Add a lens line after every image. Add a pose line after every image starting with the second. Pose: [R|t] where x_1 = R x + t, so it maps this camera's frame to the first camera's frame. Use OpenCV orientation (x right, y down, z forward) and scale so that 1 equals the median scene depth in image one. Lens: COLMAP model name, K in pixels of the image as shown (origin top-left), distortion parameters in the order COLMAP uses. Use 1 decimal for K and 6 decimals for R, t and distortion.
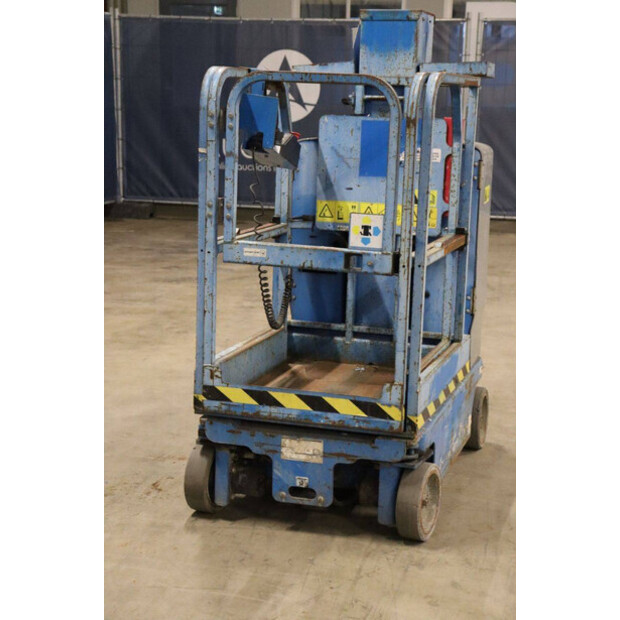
lens RADIAL K [[1237.9, 0, 308.9], [0, 1237.9, 309.4], [0, 0, 1]] dist [0.297102, 0.000000]
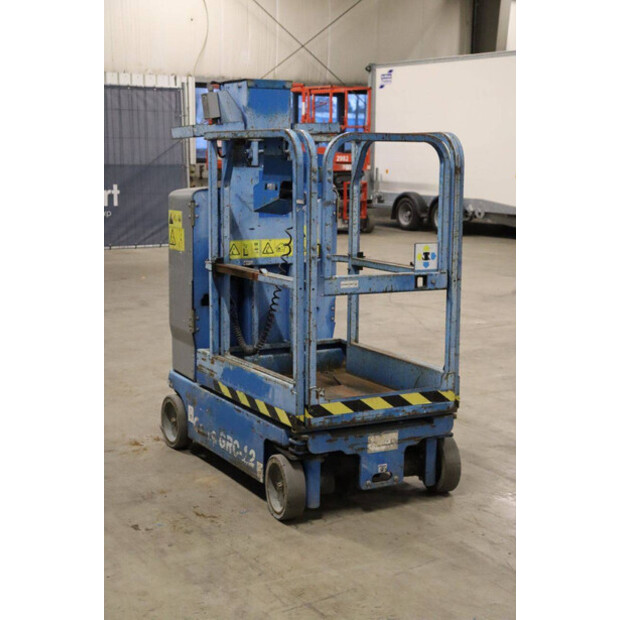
lens RADIAL K [[1073.1, 0, 308.9], [0, 1073.1, 307.1], [0, 0, 1]] dist [0.188078, 0.000000]
pose [[0.700032, -0.126254, 0.702862, -0.773911], [0.135094, 0.989888, 0.043262, -0.072216], [-0.701217, 0.064668, 0.710009, 0.293230]]
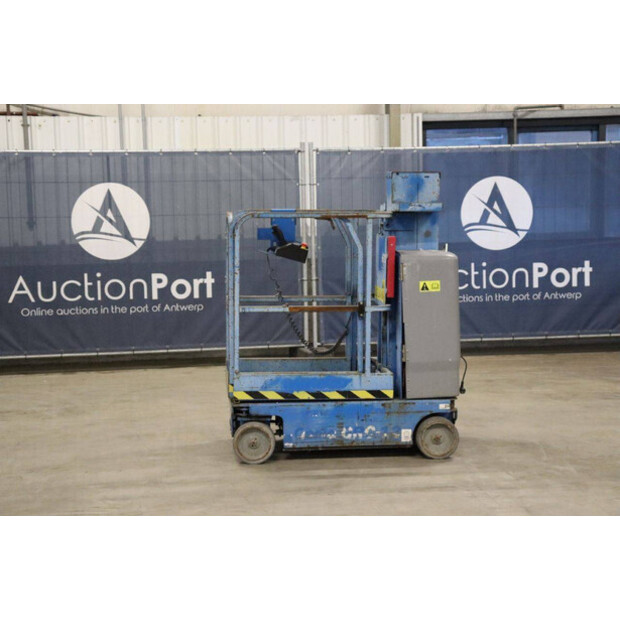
lens RADIAL K [[1336.6, 0, 313.4], [0, 1336.6, 310.8], [0, 0, 1]] dist [0.377677, 0.000000]
pose [[0.366484, 0.058792, -0.928565, 1.948357], [-0.146362, 0.989219, 0.004867, -0.060324], [0.918840, 0.134124, 0.371138, 0.324665]]
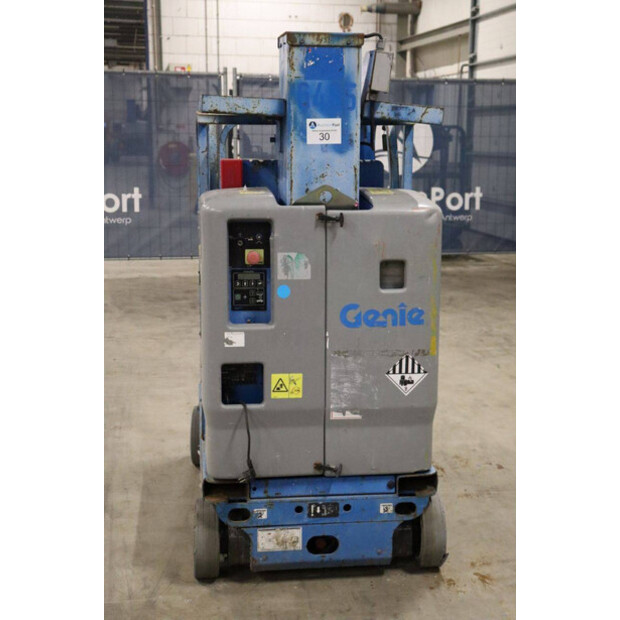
lens RADIAL K [[1016.8, 0, 311.3], [0, 1016.8, 312.3], [0, 0, 1]] dist [0.164575, 0.000000]
pose [[-0.916374, 0.040200, -0.398300, 0.412473], [-0.102397, 0.938310, 0.330287, -0.342929], [0.387006, 0.343451, -0.855726, 1.941431]]
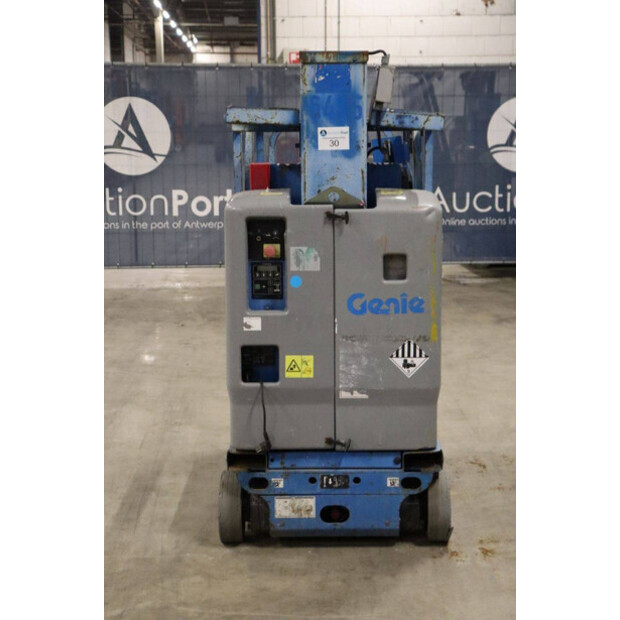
lens RADIAL K [[1237.9, 0, 313.4], [0, 1237.9, 312.0], [0, 0, 1]] dist [0.297102, 0.000000]
pose [[-0.960363, 0.023564, -0.277756, 0.402573], [-0.069484, 0.944733, 0.320394, -0.413783], [0.269955, 0.326994, -0.905649, 2.230055]]
